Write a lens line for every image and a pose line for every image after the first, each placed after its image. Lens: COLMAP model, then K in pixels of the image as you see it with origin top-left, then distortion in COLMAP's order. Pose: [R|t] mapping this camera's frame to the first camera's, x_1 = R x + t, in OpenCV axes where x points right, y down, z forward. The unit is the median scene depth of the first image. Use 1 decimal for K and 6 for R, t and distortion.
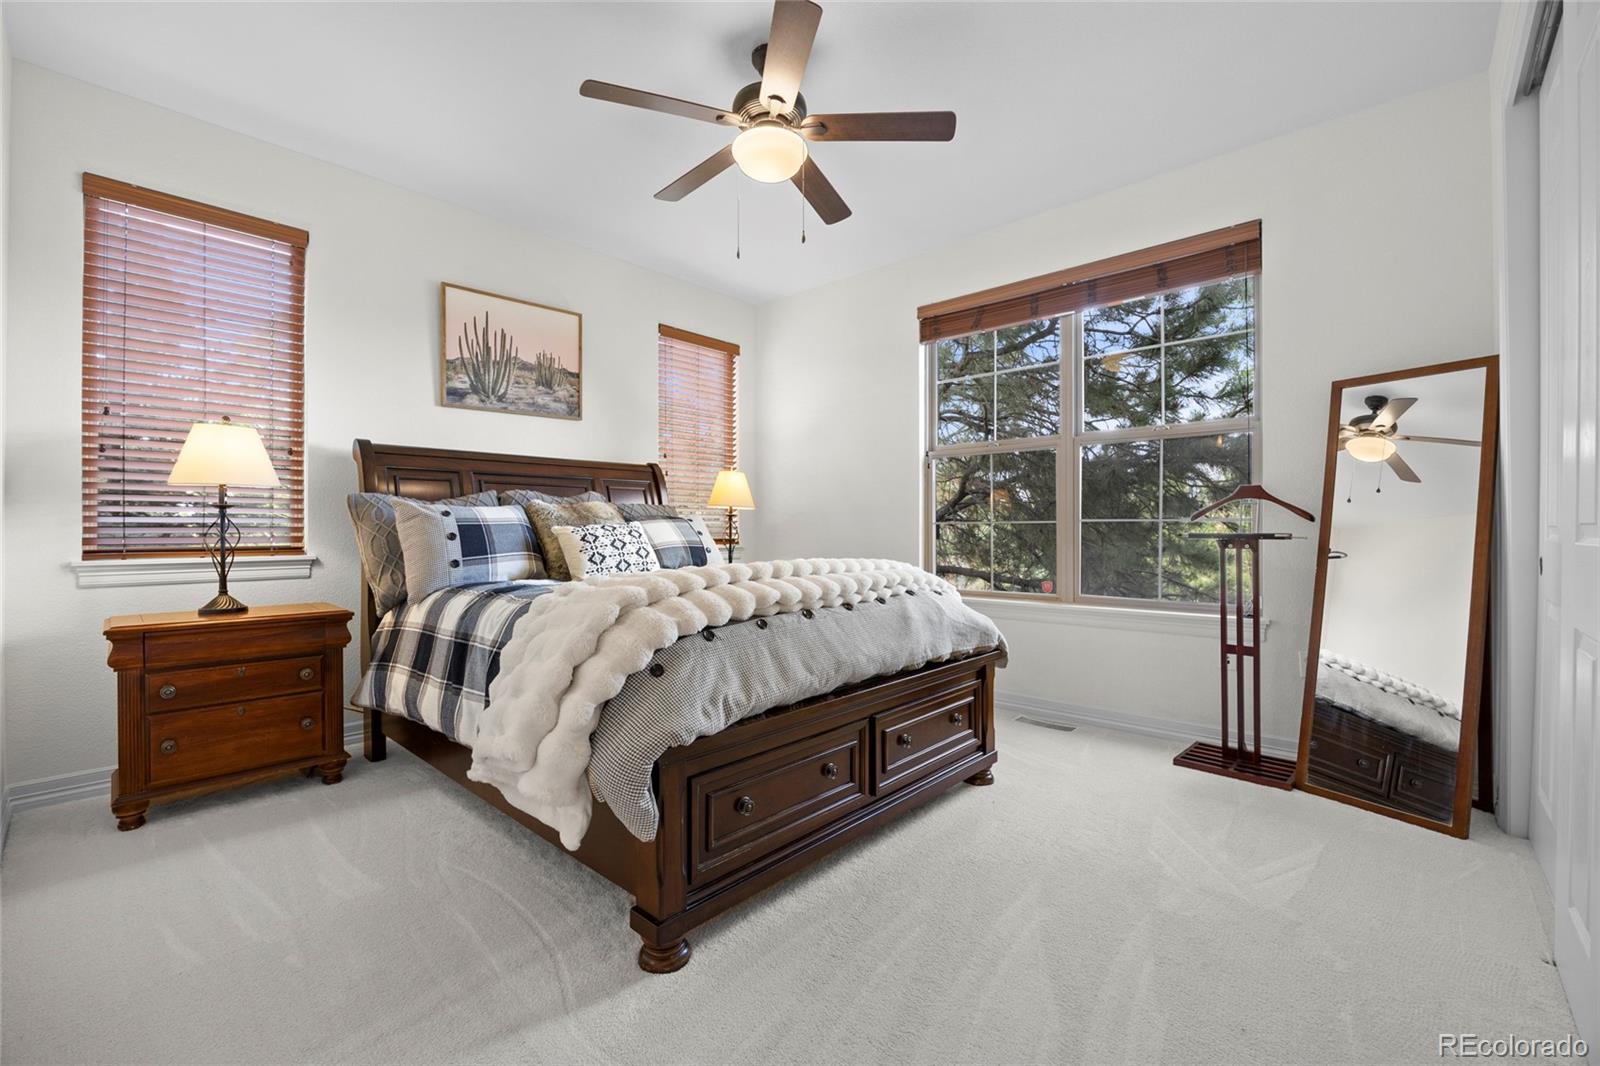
lens RADIAL K [[678.8, 0, 800.0], [0, 678.8, 533.0], [0, 0, 1]] dist [-0.000277, -0.000015]
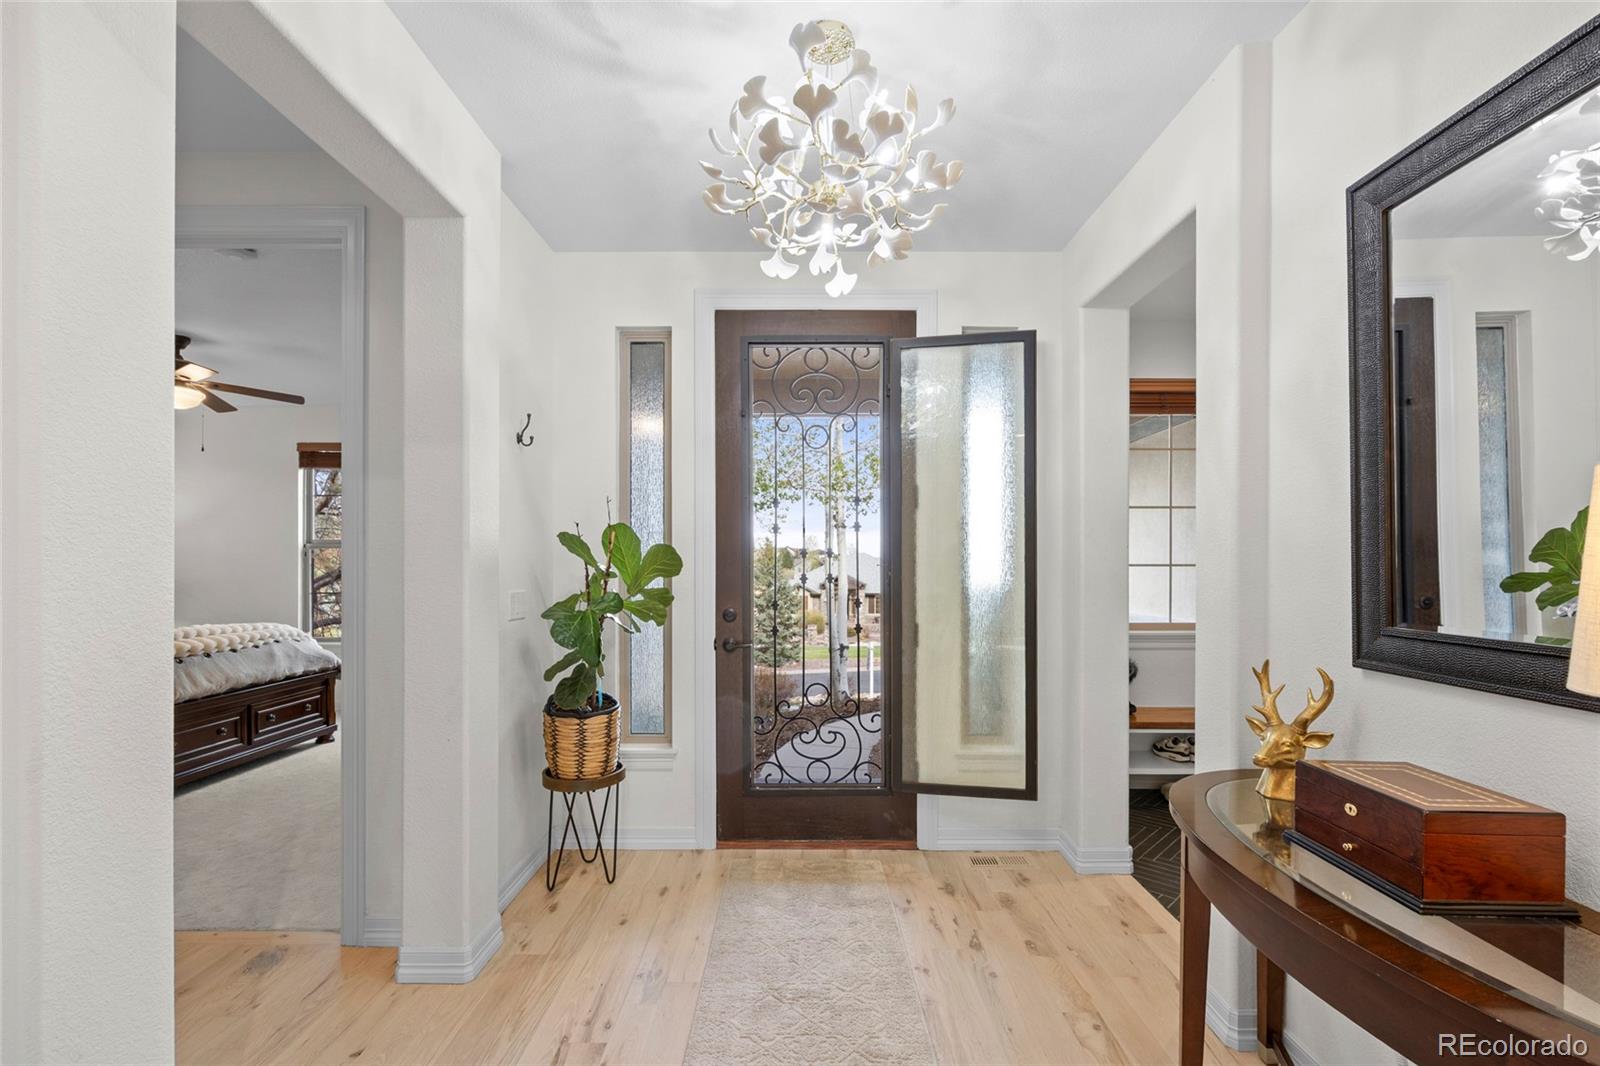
lens RADIAL K [[712.7, 0, 806.1], [0, 712.7, 558.2], [0, 0, 1]] dist [0.001395, 0.000226]
pose [[0.734844, 0.004012, 0.678225, -0.100233], [0.010940, 0.999782, -0.017768, -0.091678], [-0.678148, 0.020477, 0.734640, -1.452797]]
